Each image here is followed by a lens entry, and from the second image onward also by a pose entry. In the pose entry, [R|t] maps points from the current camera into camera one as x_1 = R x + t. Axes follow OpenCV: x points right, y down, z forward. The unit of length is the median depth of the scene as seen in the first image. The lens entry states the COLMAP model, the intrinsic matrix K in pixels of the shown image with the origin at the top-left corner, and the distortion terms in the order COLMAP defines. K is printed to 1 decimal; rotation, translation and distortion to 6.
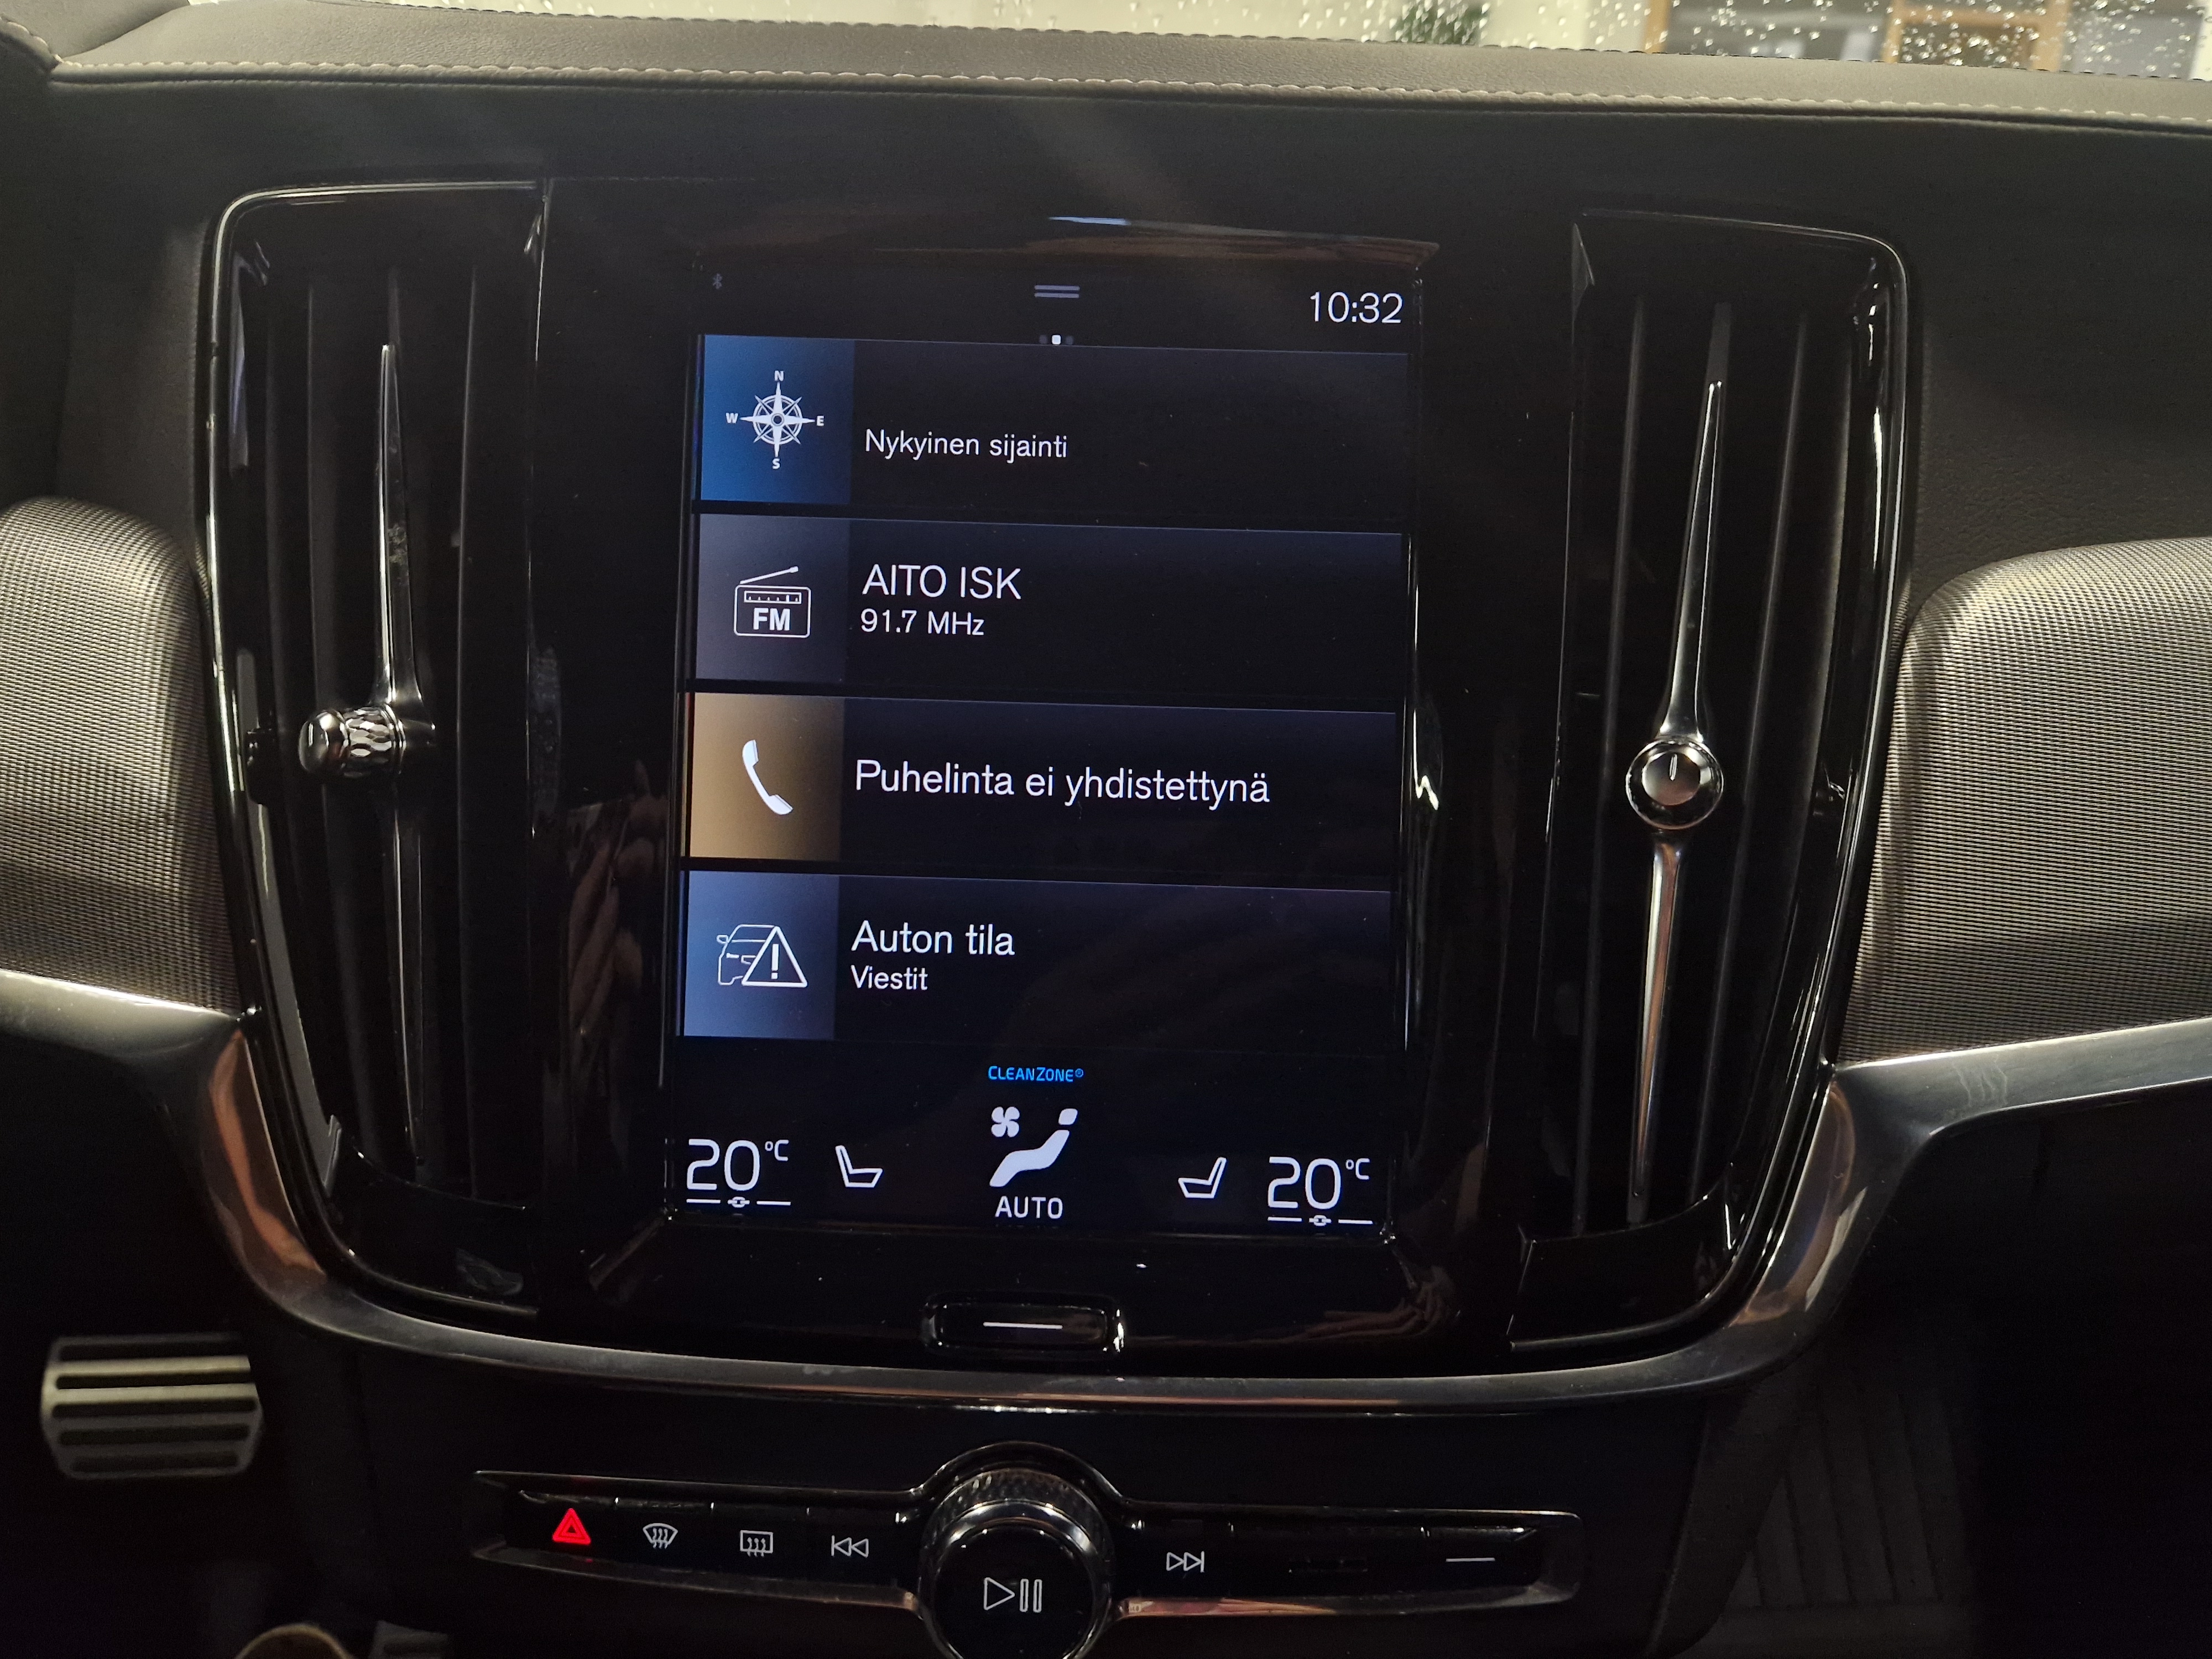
lens RADIAL K [[1697.1, 0, 1086.3], [0, 1697.1, 842.8], [0, 0, 1]] dist [0.055893, -0.070239]
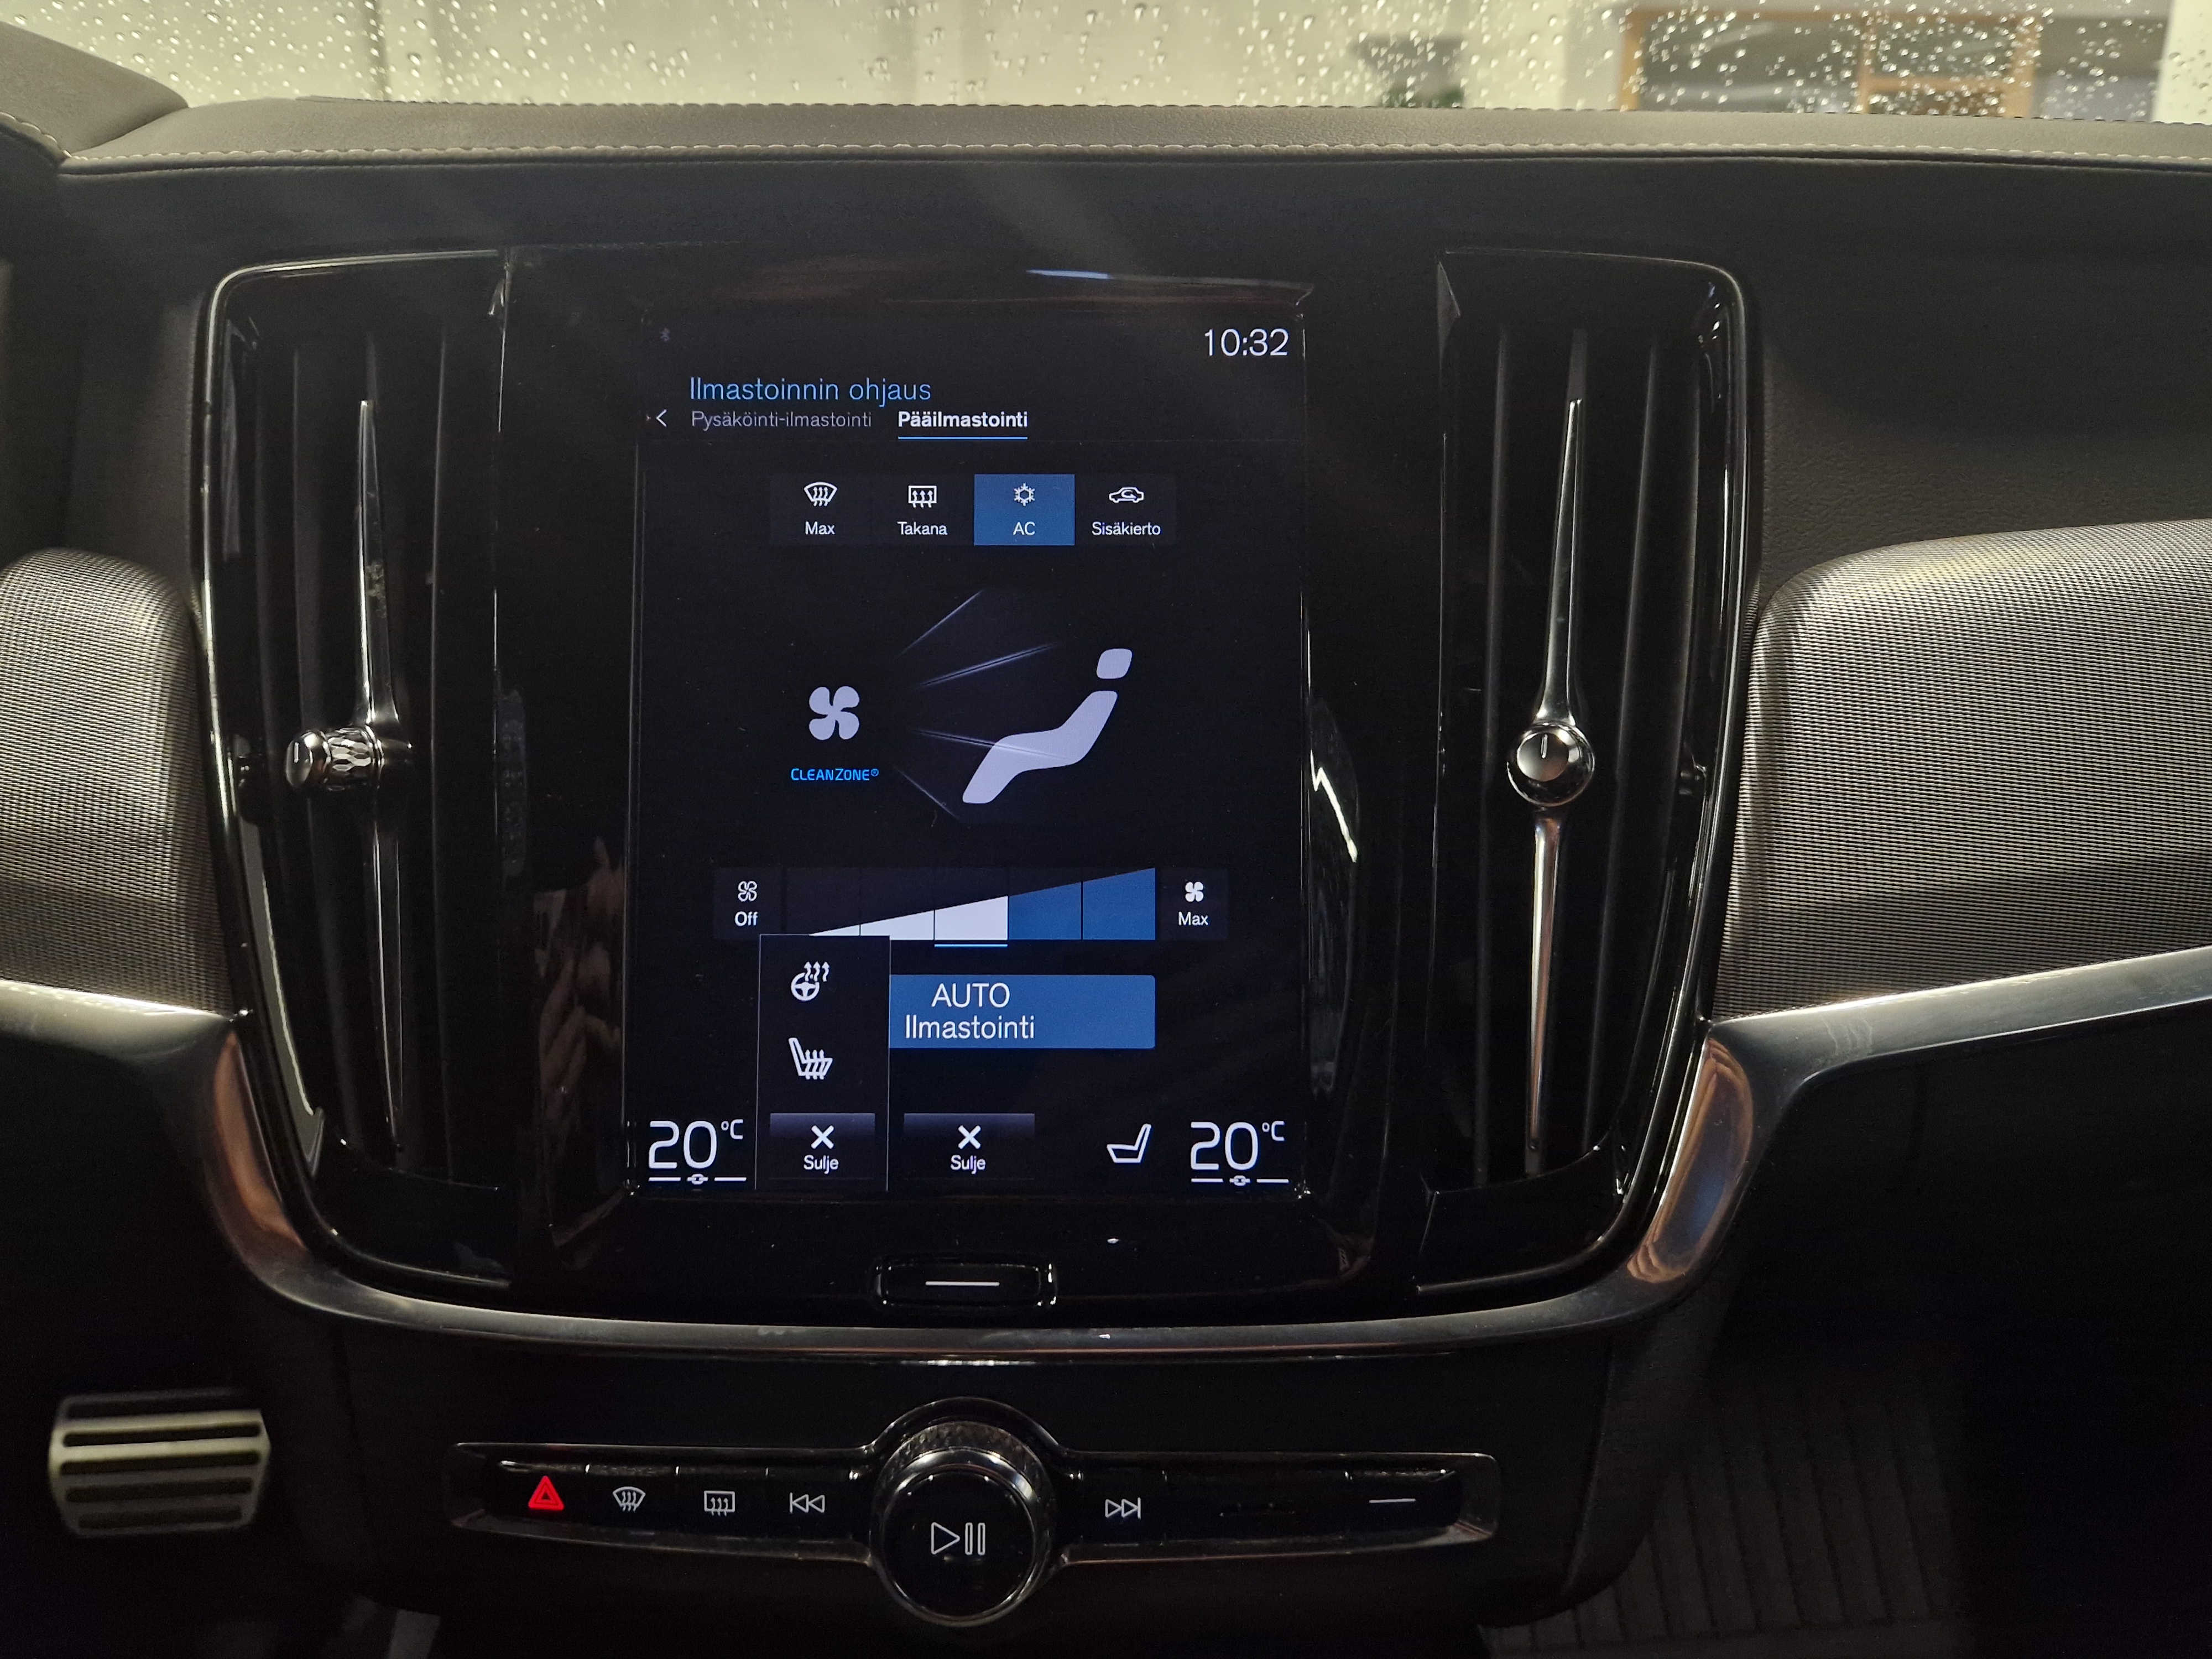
lens RADIAL K [[1693.5, 0, 1086.1], [0, 1693.5, 828.9], [0, 0, 1]] dist [0.058850, -0.077244]
pose [[0.999618, -0.027511, -0.002763, 0.049320], [0.027334, 0.998329, -0.050914, 0.052227], [0.004159, 0.050819, 0.998699, -0.079032]]
